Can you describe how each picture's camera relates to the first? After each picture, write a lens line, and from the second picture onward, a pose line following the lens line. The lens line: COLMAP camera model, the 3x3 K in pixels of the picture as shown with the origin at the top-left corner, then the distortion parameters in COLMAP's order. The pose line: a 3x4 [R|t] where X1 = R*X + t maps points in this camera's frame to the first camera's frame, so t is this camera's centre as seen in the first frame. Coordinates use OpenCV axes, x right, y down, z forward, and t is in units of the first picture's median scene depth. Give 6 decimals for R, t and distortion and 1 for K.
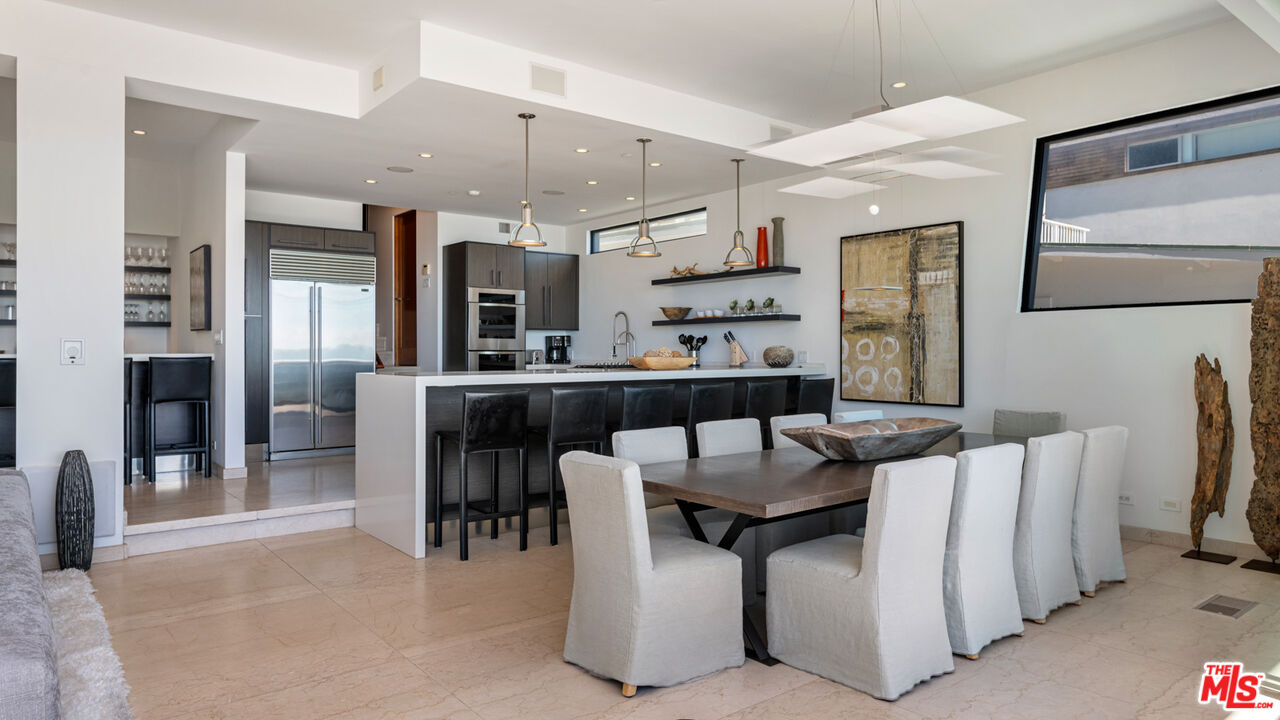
lens RADIAL K [[795.1, 0, 642.0], [0, 795.1, 355.3], [0, 0, 1]] dist [0.003850, 0.000533]
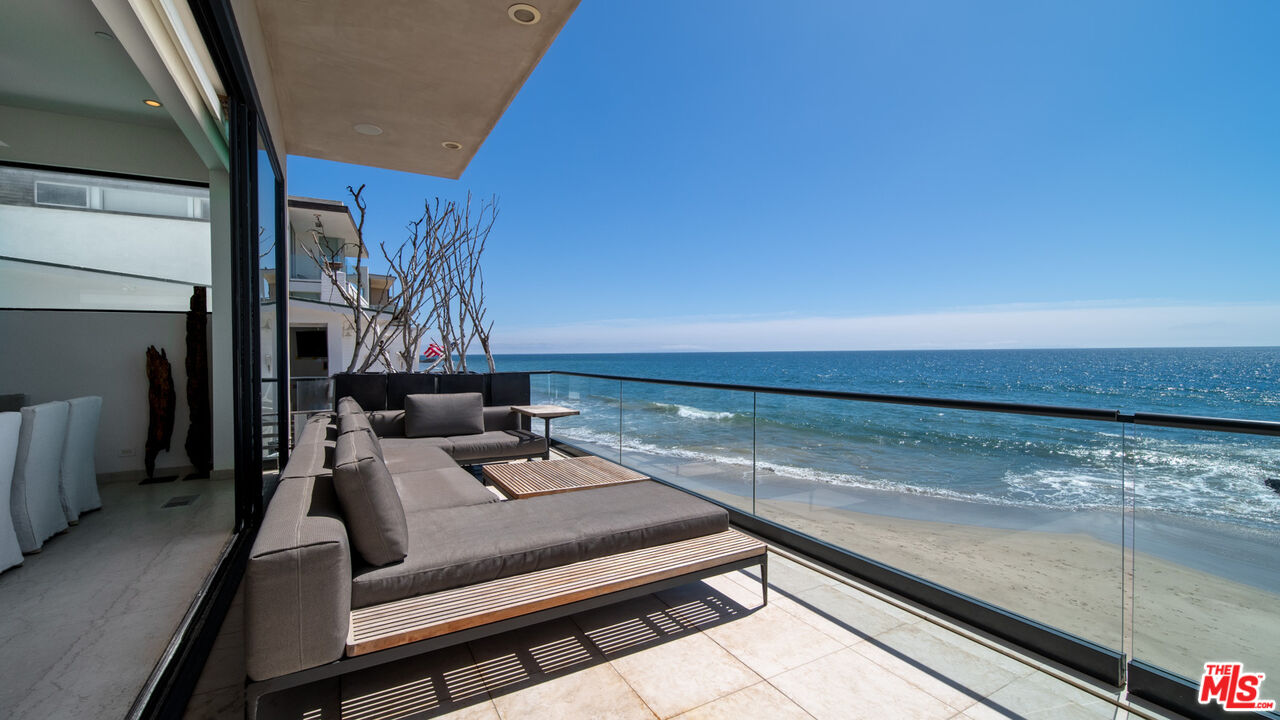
lens RADIAL K [[543.3, 0, 640.0], [0, 543.3, 360.0], [0, 0, 1]] dist [0.001715, -0.000419]
pose [[0.168238, -0.010819, 0.985687, -0.105833], [0.013626, 0.999870, 0.008649, 0.020527], [-0.985652, 0.011976, 0.168363, -0.052865]]
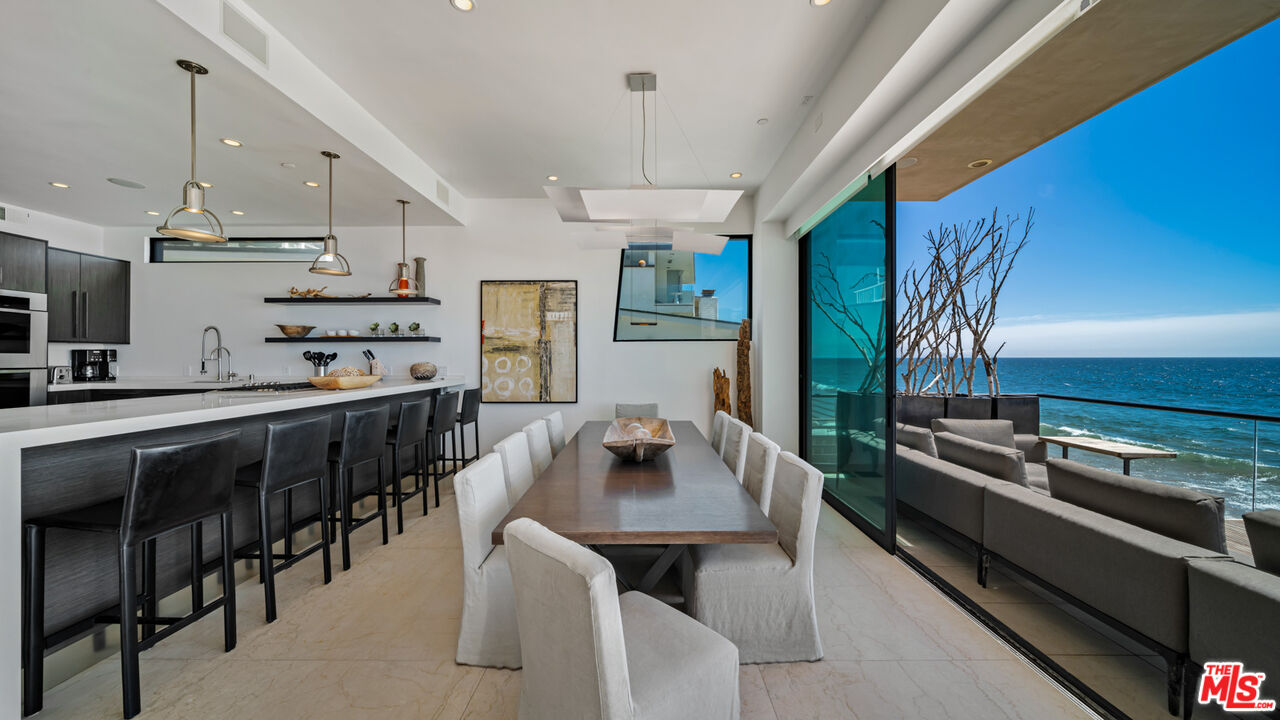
lens RADIAL K [[453.8, 0, 640.0], [0, 453.8, 360.0], [0, 0, 1]] dist [0.000279, -0.000060]
pose [[0.629885, -0.004777, 0.776673, -0.177515], [0.005997, 0.999981, 0.001286, -0.015546], [-0.776665, 0.003847, 0.629902, 0.327360]]
